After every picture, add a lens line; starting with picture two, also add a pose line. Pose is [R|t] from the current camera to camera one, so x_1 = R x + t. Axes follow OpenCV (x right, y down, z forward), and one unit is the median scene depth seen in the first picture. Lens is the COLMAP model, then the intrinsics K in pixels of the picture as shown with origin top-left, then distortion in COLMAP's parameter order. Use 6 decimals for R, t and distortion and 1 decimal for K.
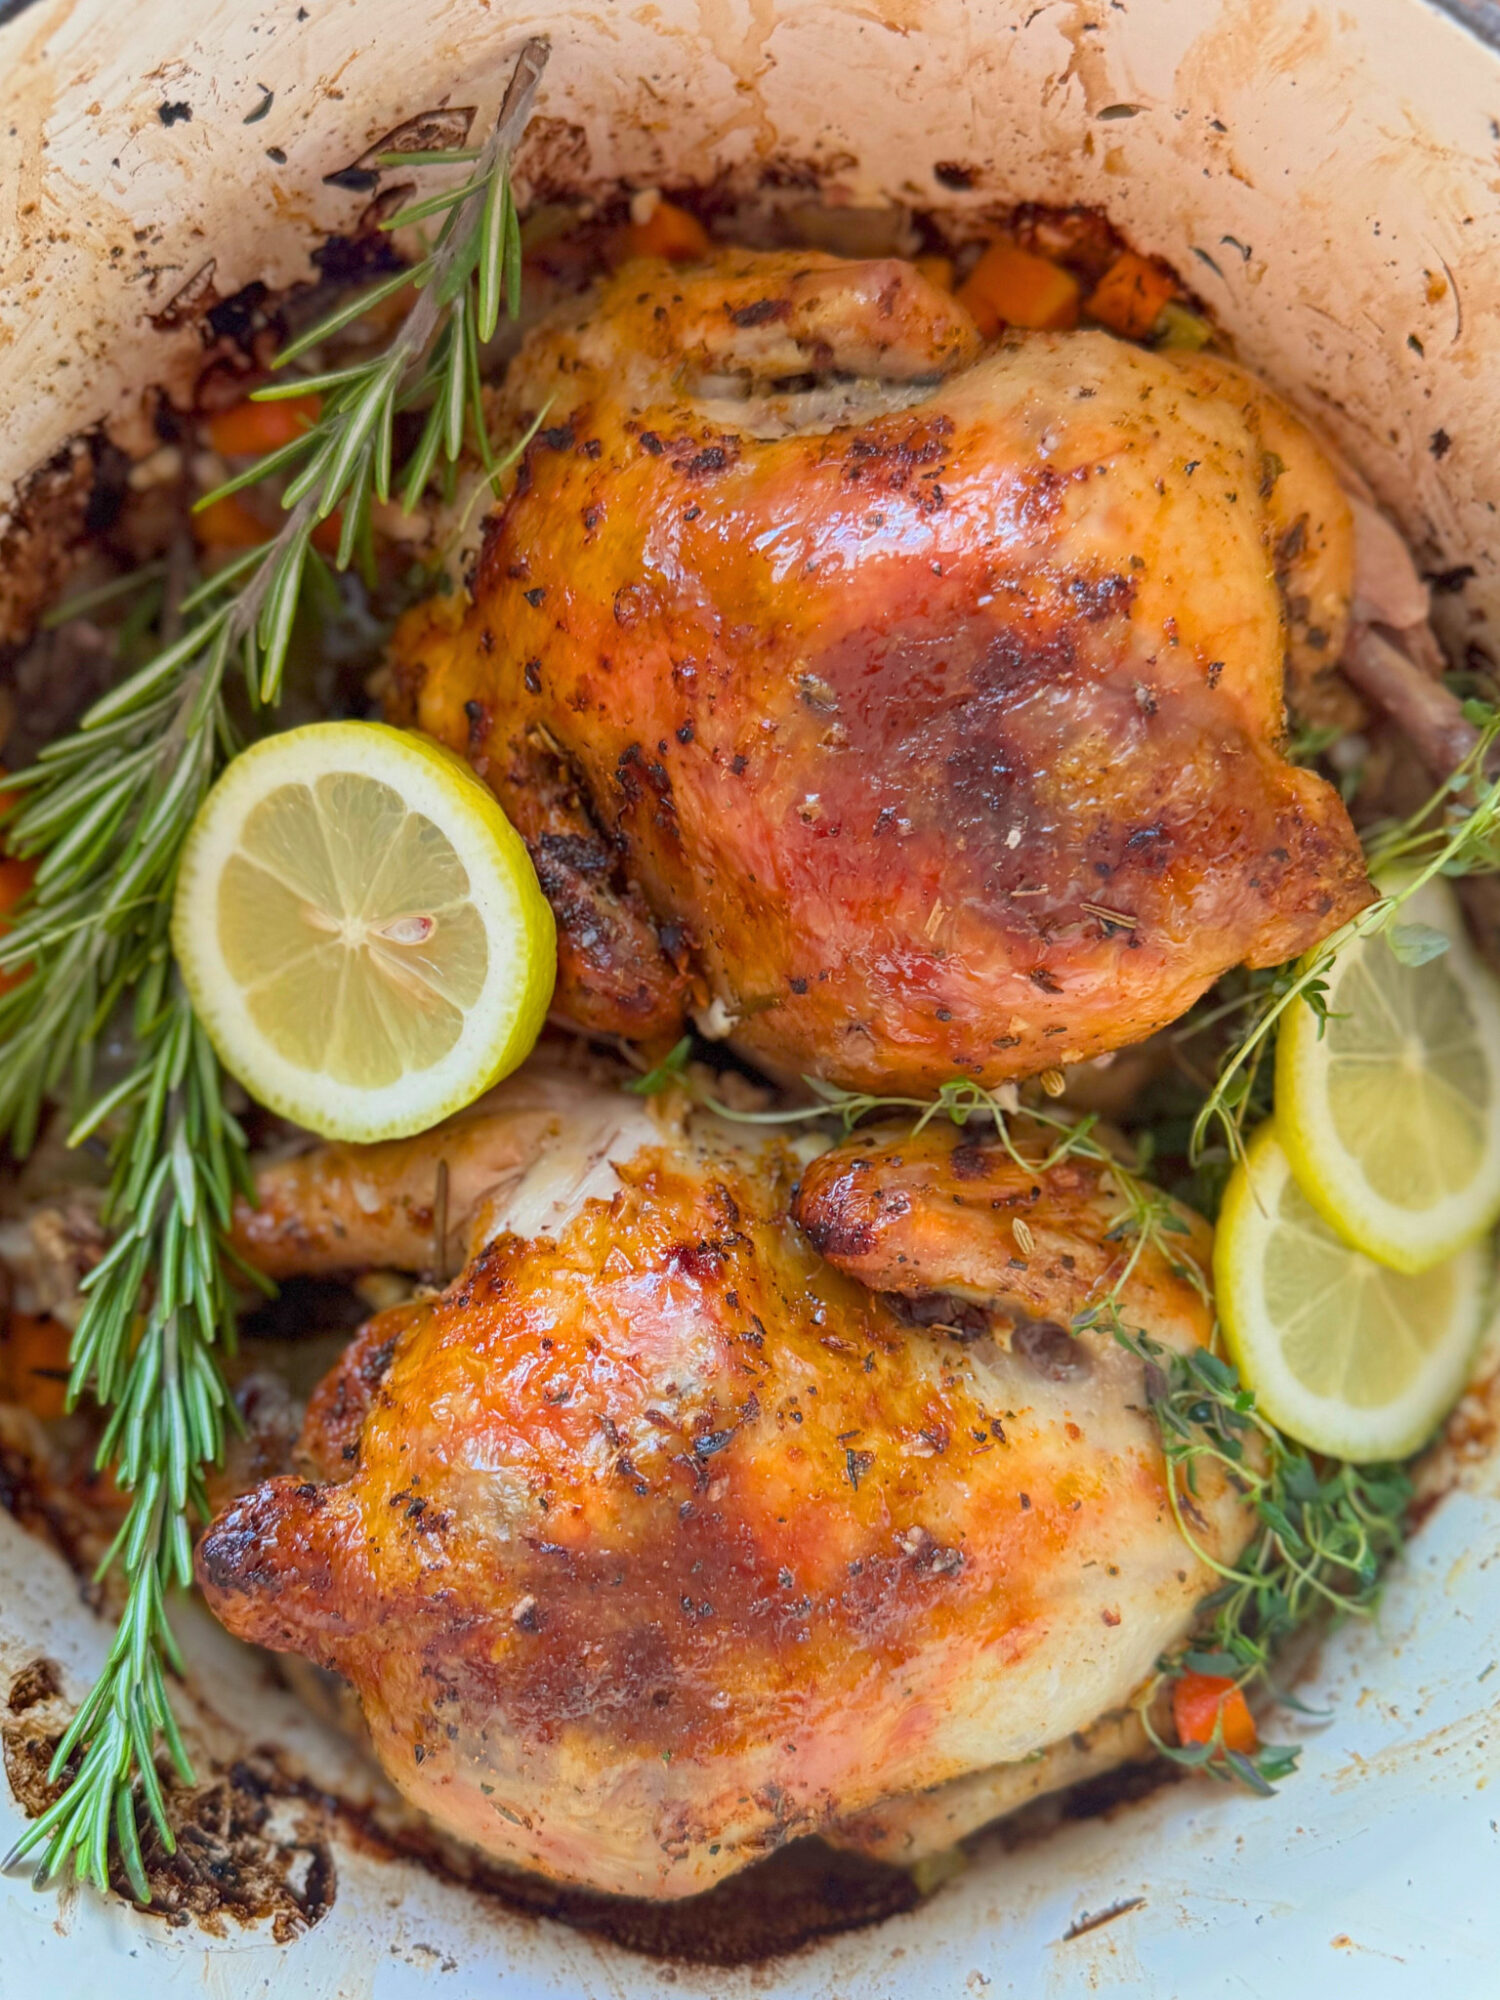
lens RADIAL K [[1636.2, 0, 725.3], [0, 1636.2, 1054.8], [0, 0, 1]] dist [0.061296, -0.161989]
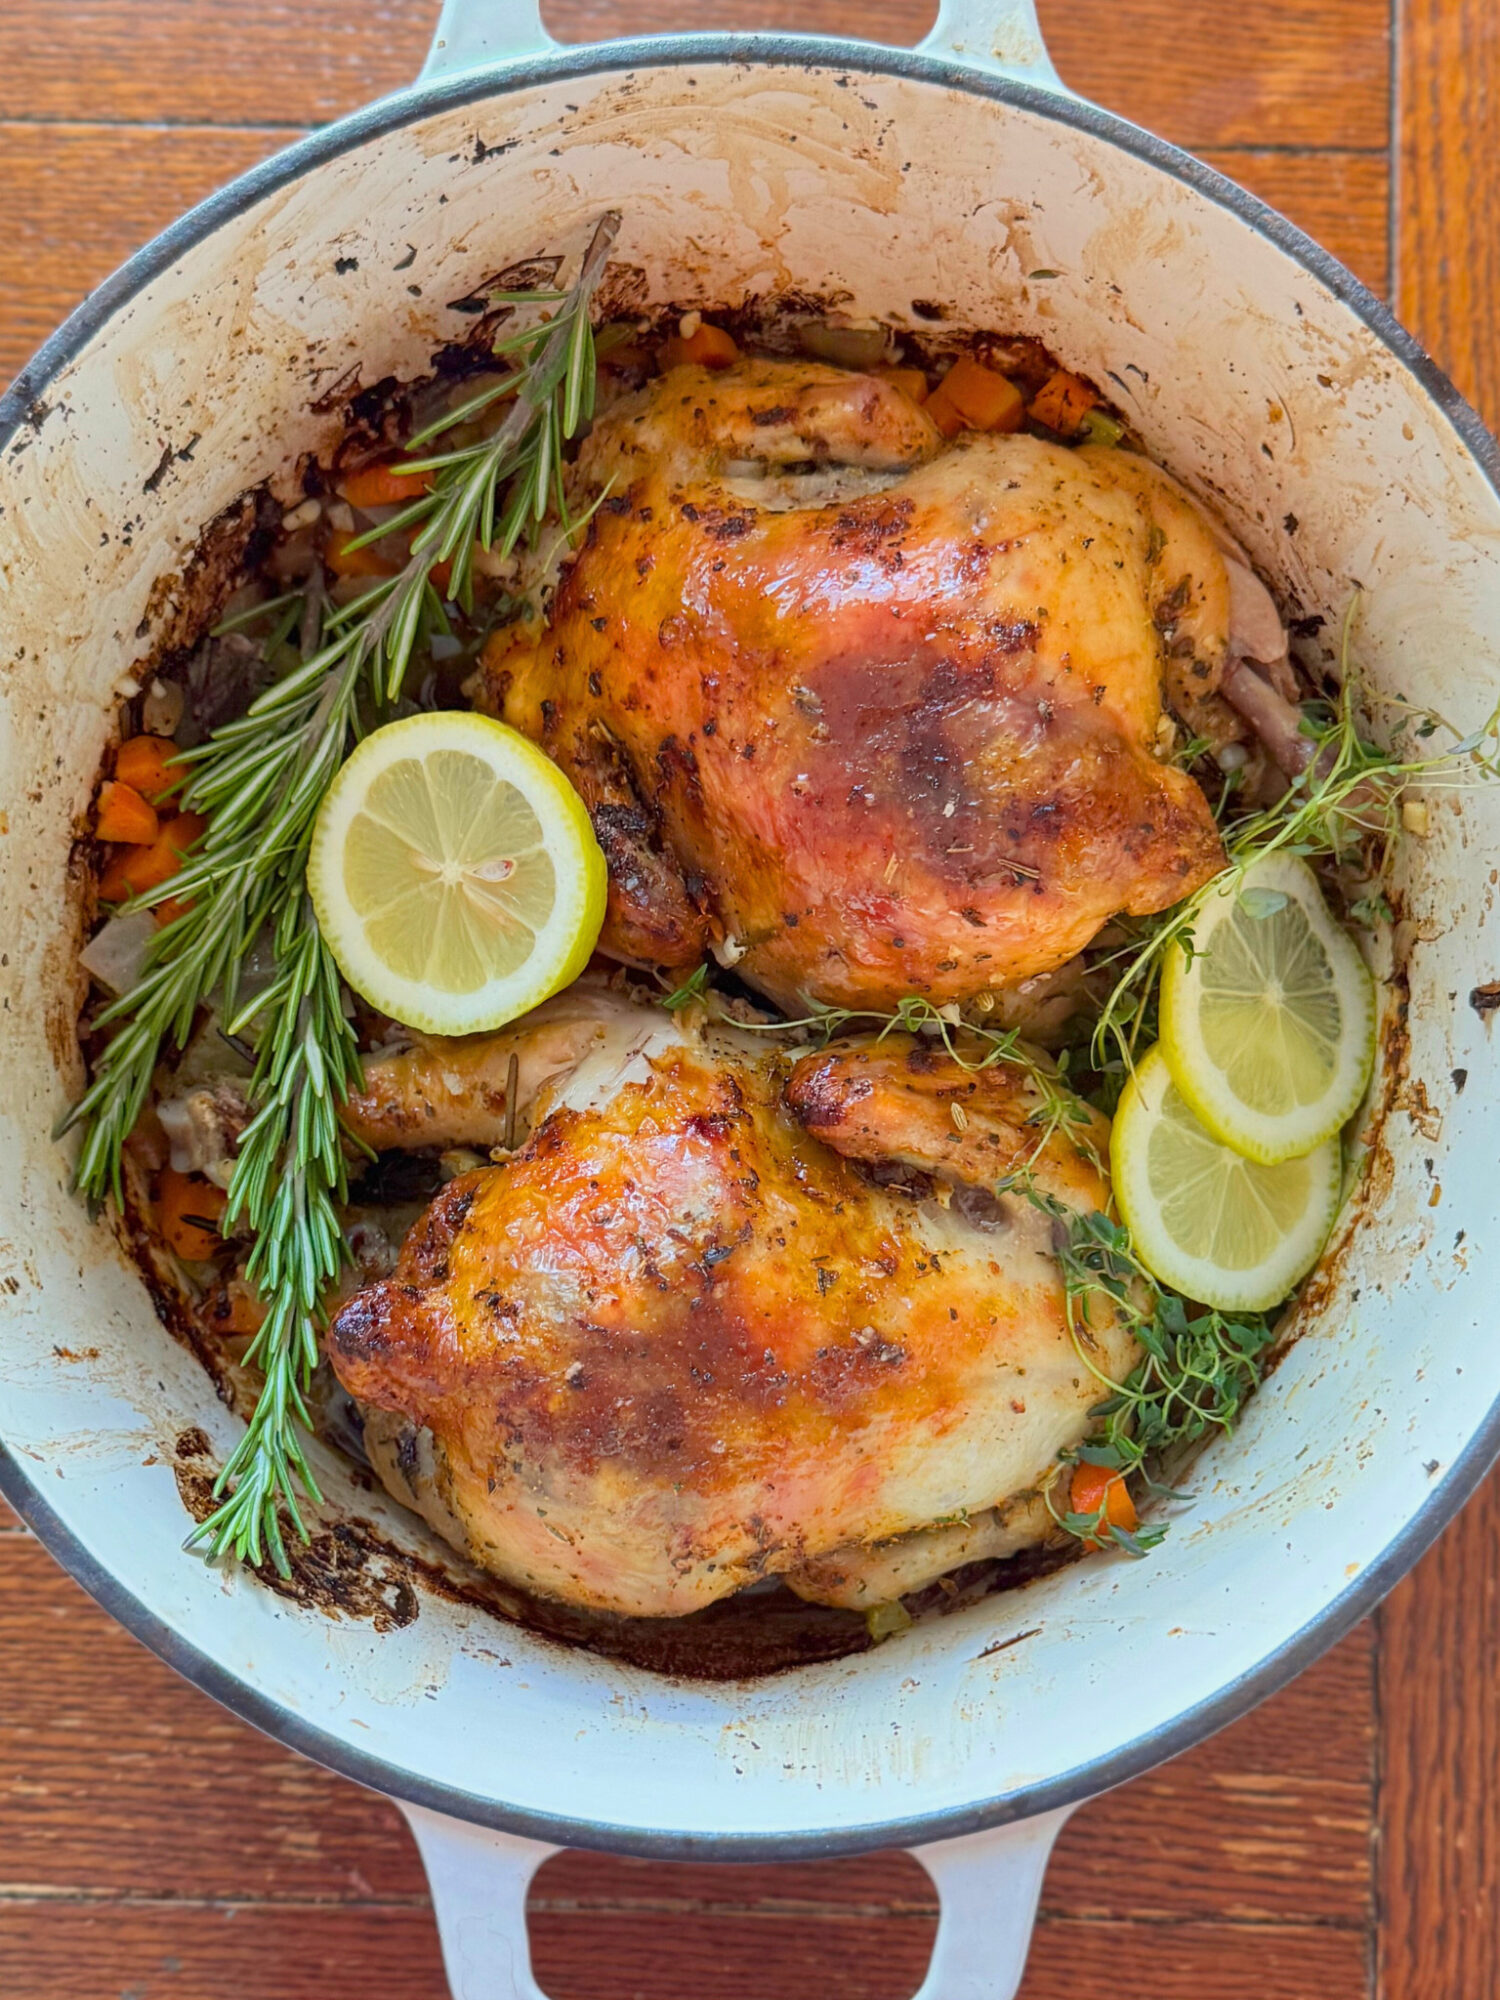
lens RADIAL K [[1592.3, 0, 750.0], [0, 1592.3, 1000.0], [0, 0, 1]] dist [0.006228, -0.040395]
pose [[0.999717, 0.023690, 0.001997, 0.010274], [-0.023612, 0.999183, -0.032794, 0.063299], [-0.002773, 0.032738, 0.999460, -0.272578]]
